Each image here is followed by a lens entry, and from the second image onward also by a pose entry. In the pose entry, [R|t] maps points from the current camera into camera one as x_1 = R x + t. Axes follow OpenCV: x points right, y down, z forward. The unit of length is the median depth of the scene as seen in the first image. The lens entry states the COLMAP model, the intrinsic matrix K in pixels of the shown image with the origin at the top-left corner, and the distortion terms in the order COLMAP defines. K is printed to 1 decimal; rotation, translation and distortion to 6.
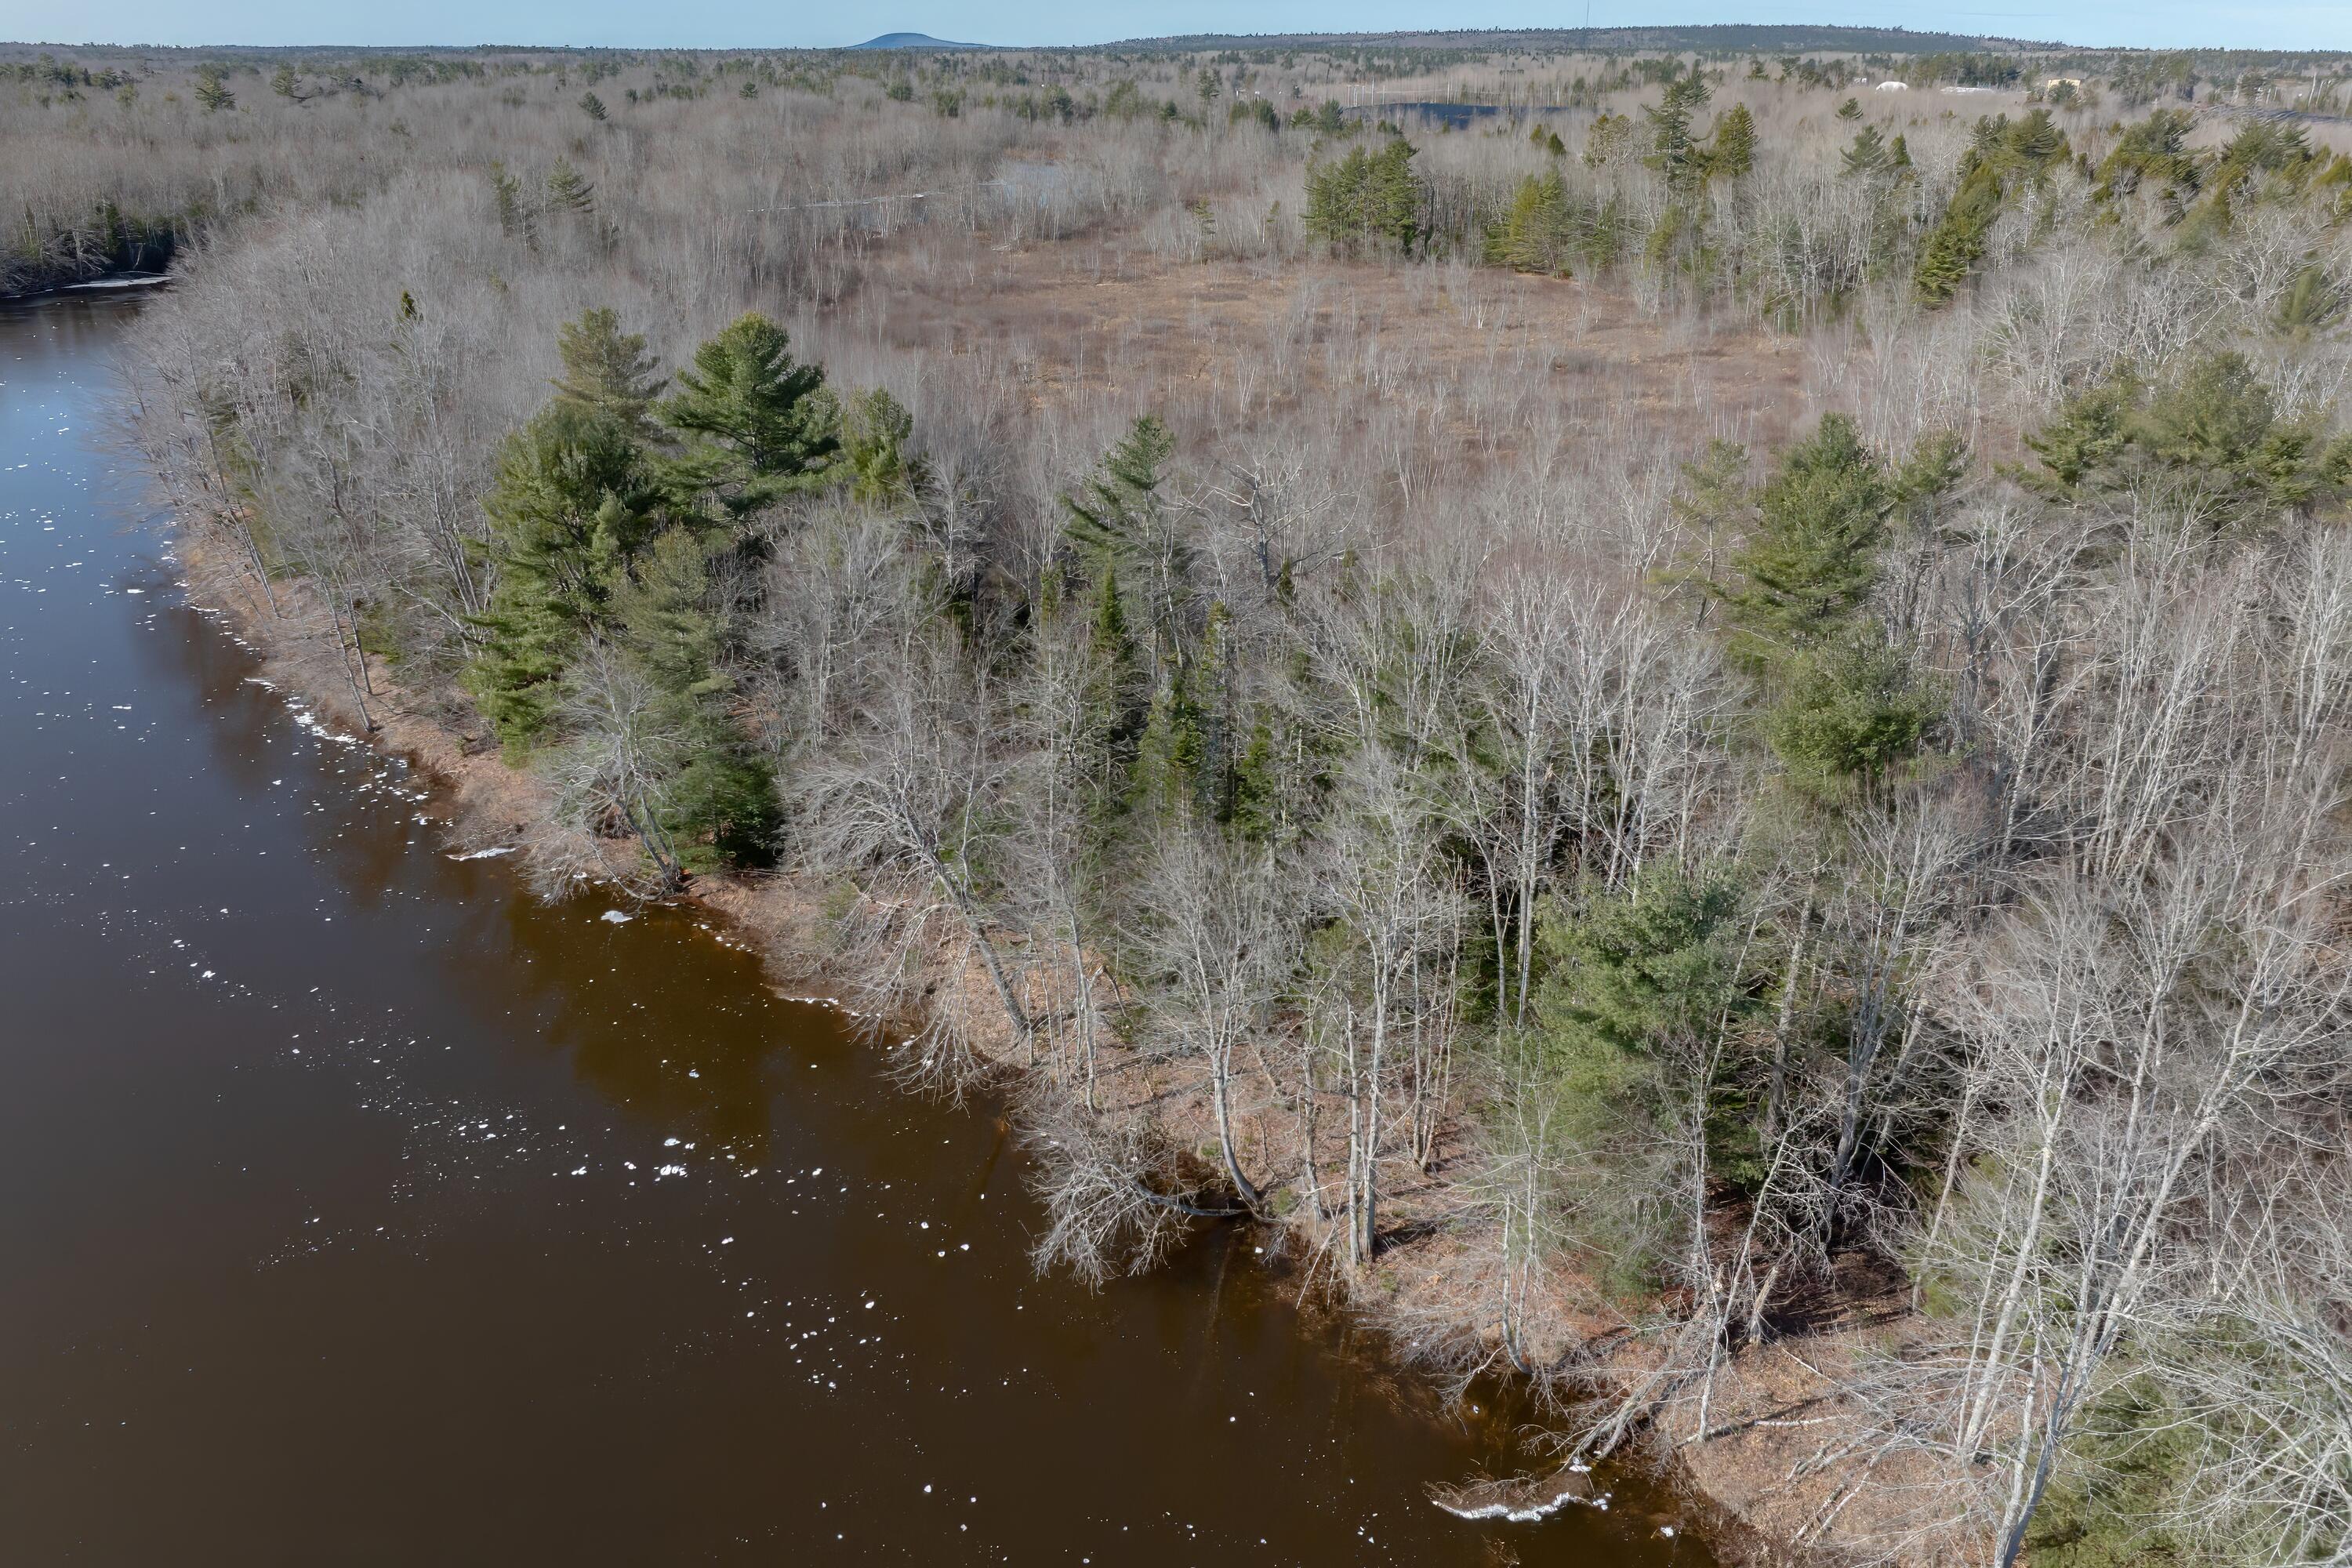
lens RADIAL K [[1655.7, 0, 1176.0], [0, 1655.7, 784.0], [0, 0, 1]] dist [-0.032142, -0.004850]
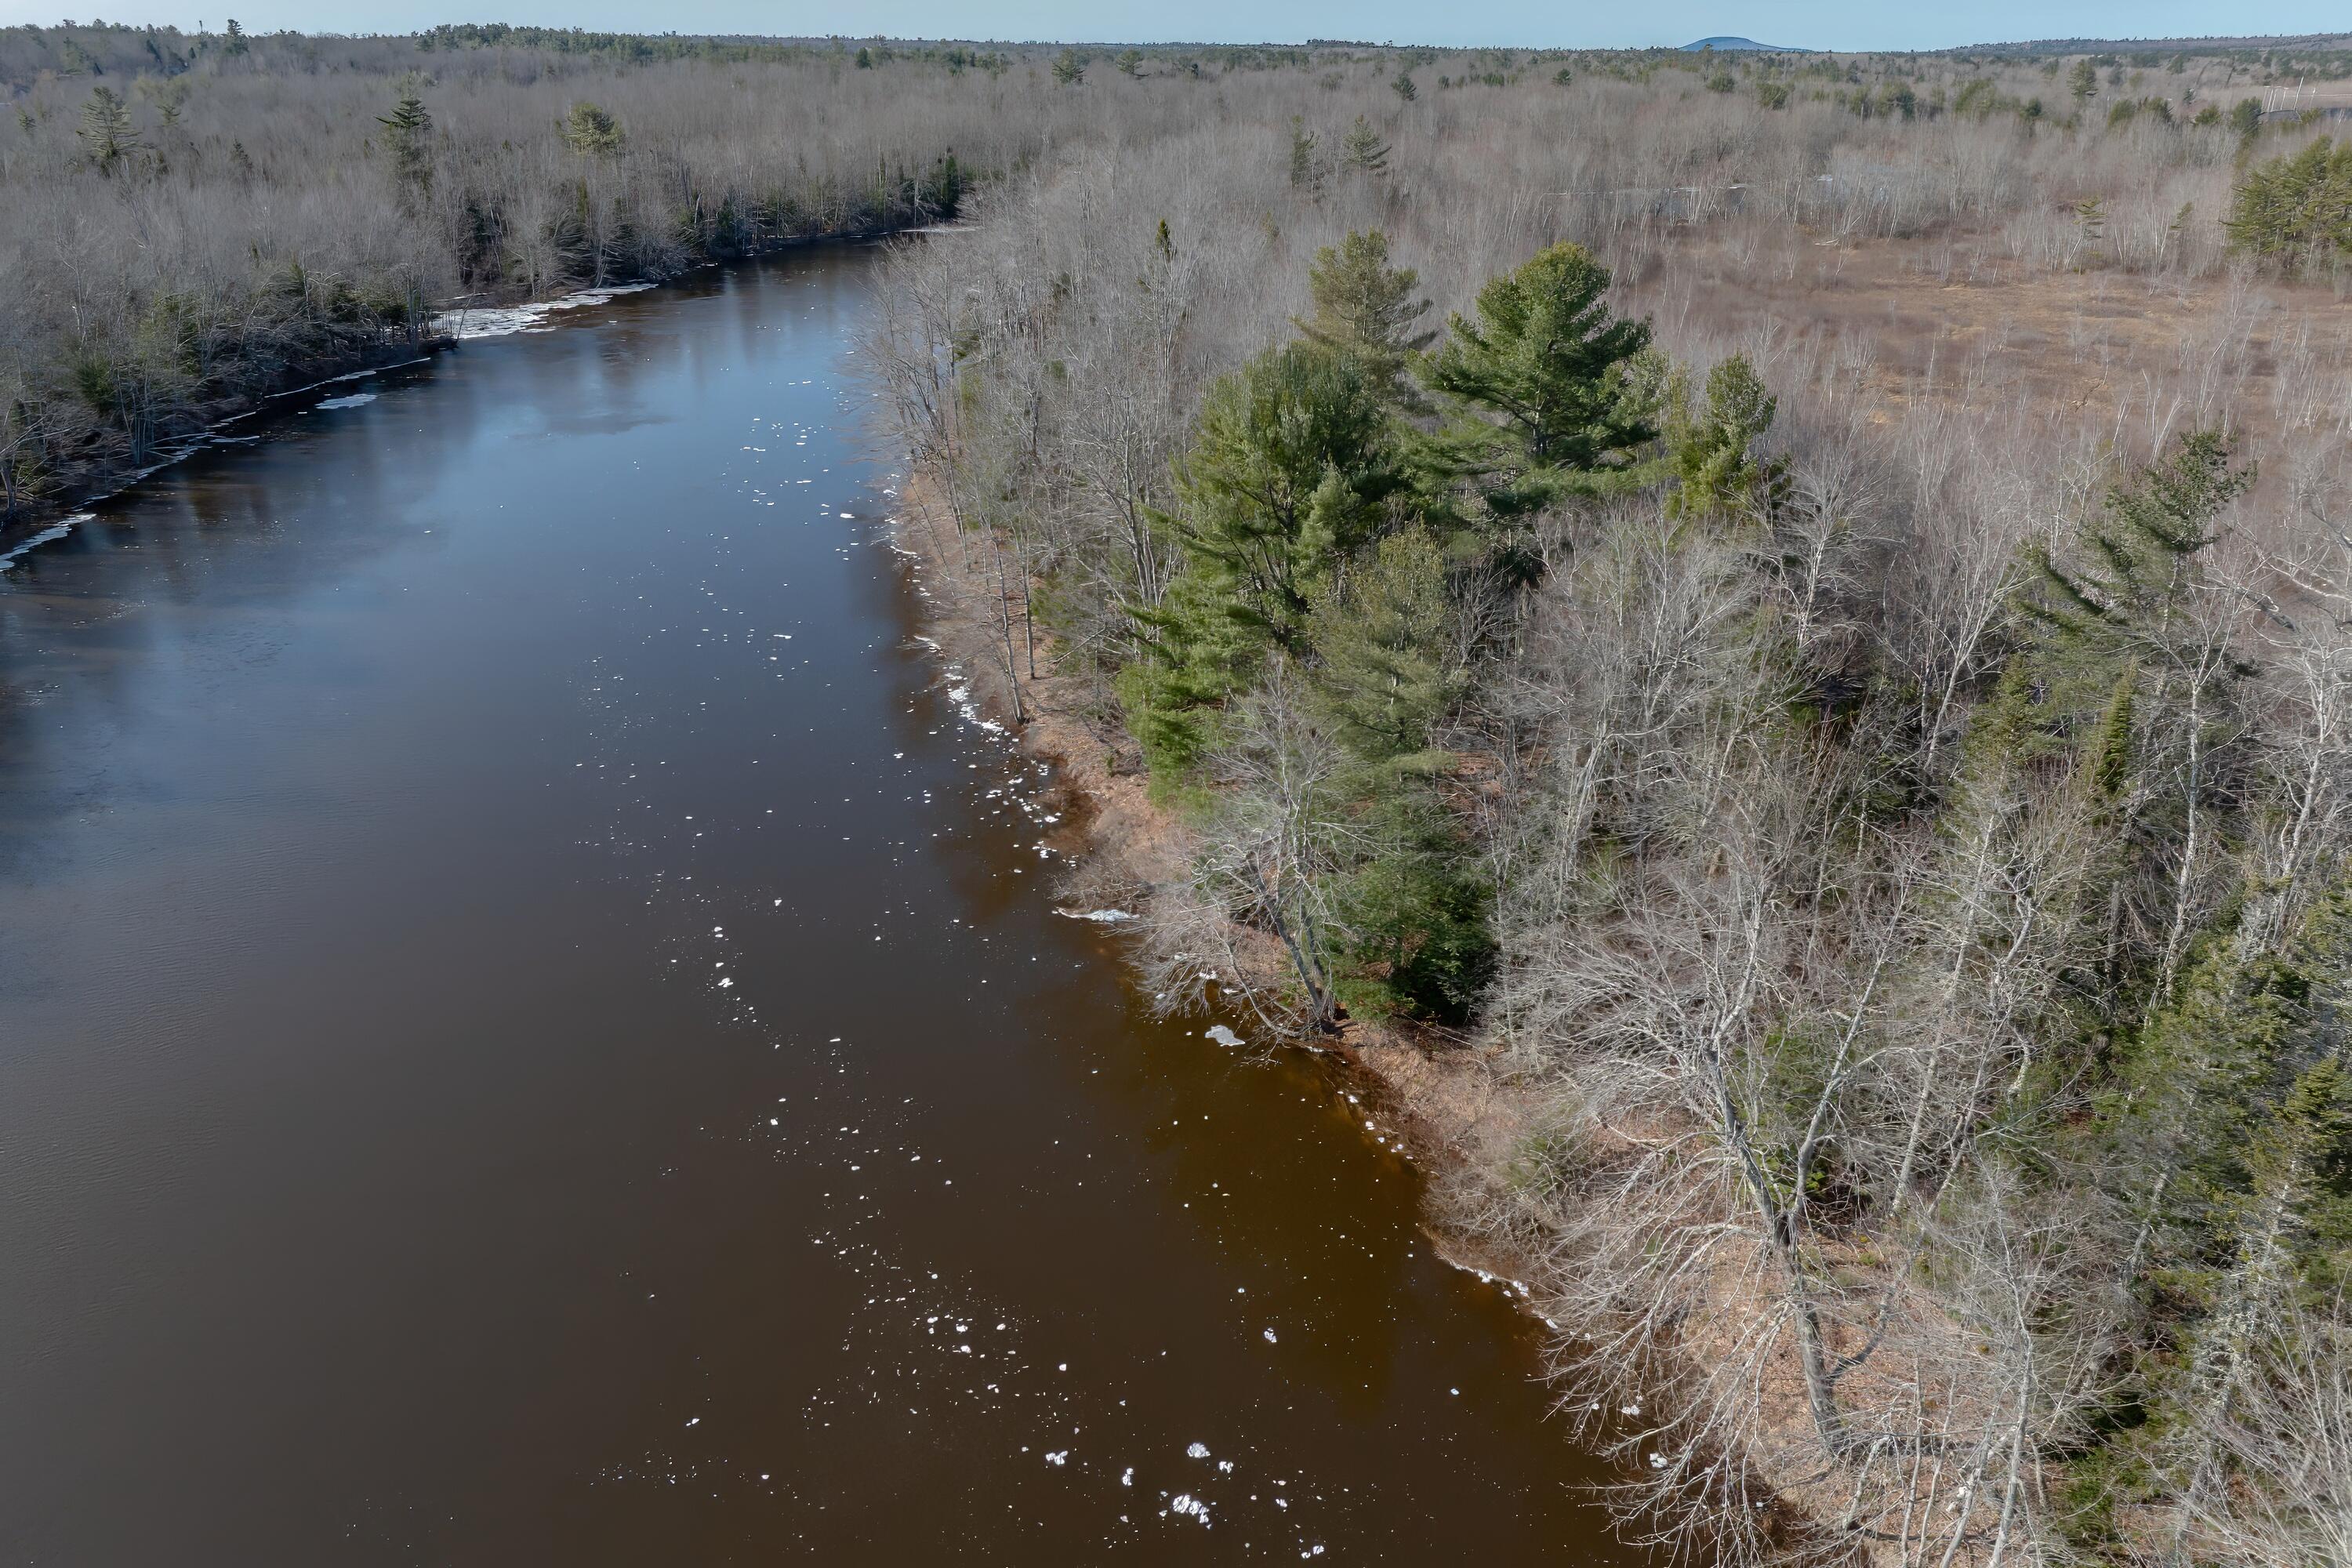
lens RADIAL K [[1655.7, 0, 1176.0], [0, 1655.7, 784.0], [0, 0, 1]] dist [-0.032142, -0.004850]
pose [[0.902294, 0.170758, -0.395863, -0.083172], [-0.171562, 0.984598, 0.033671, -0.045676], [0.395516, 0.037534, 0.917692, 0.271575]]
